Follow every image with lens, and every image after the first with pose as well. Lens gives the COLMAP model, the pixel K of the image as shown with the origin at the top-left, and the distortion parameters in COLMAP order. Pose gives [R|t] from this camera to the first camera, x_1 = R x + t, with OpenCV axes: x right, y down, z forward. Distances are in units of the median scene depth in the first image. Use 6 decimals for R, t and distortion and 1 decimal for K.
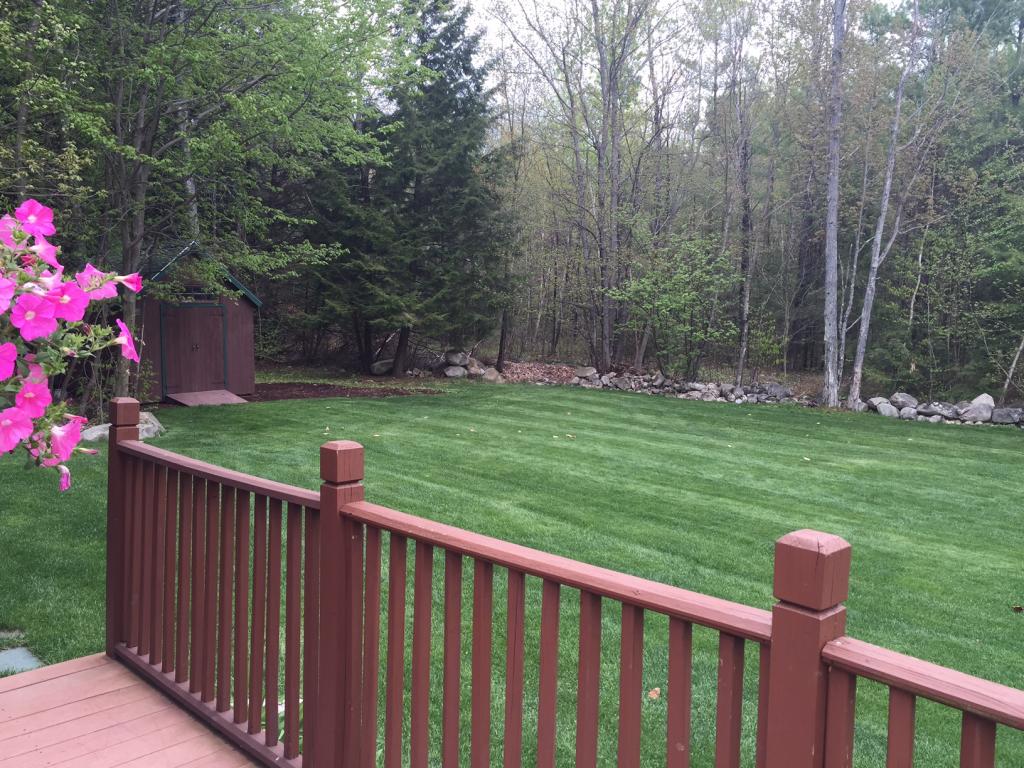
lens RADIAL K [[866.2, 0, 511.8], [0, 866.2, 384.7], [0, 0, 1]] dist [0.081615, -0.107356]
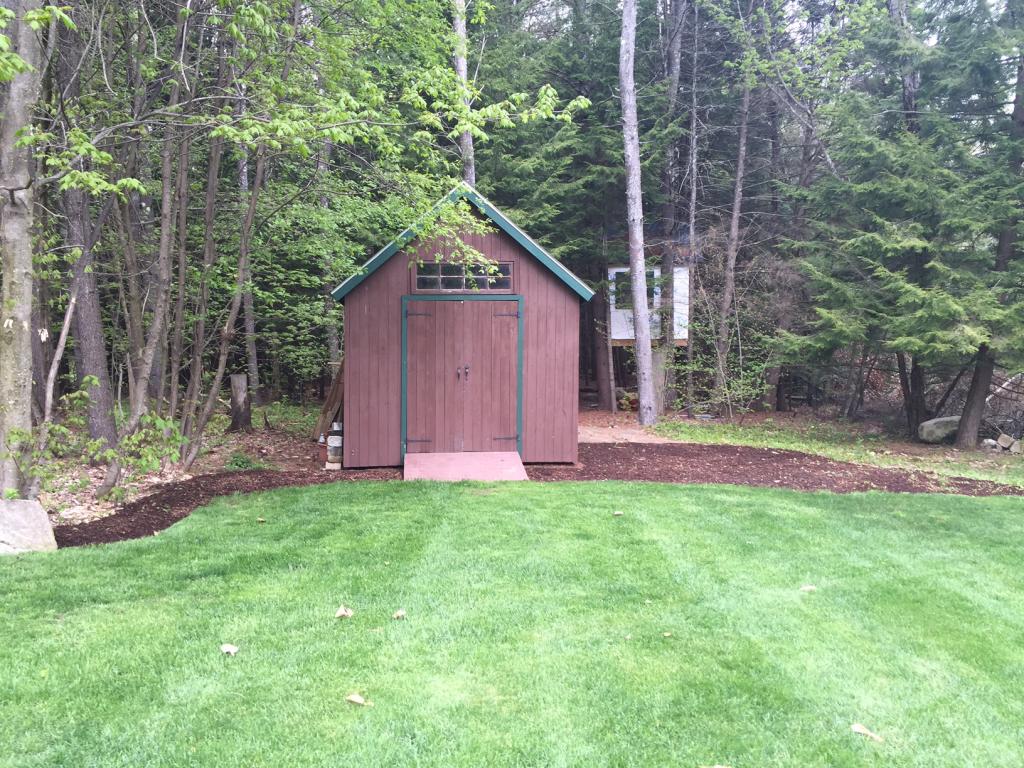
lens RADIAL K [[866.2, 0, 511.2], [0, 866.2, 392.3], [0, 0, 1]] dist [0.081615, -0.107356]
pose [[0.748590, 0.028044, -0.662439, 0.022846], [-0.063470, 0.997548, -0.029495, -0.011016], [0.659988, 0.064125, 0.748535, 0.439401]]
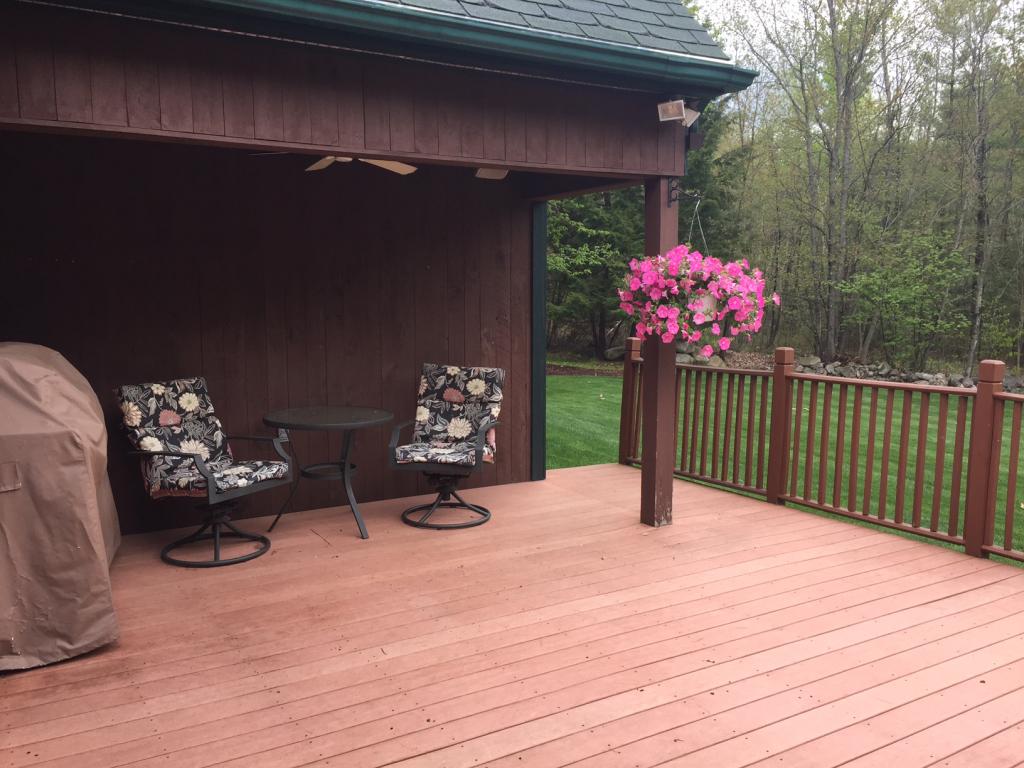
lens RADIAL K [[866.2, 0, 512.6], [0, 866.2, 386.7], [0, 0, 1]] dist [0.081615, -0.107356]
pose [[0.974716, 0.029518, -0.221490, -0.033321], [-0.027373, 0.999544, 0.012748, 0.013801], [0.221765, -0.006363, 0.975079, -0.129044]]
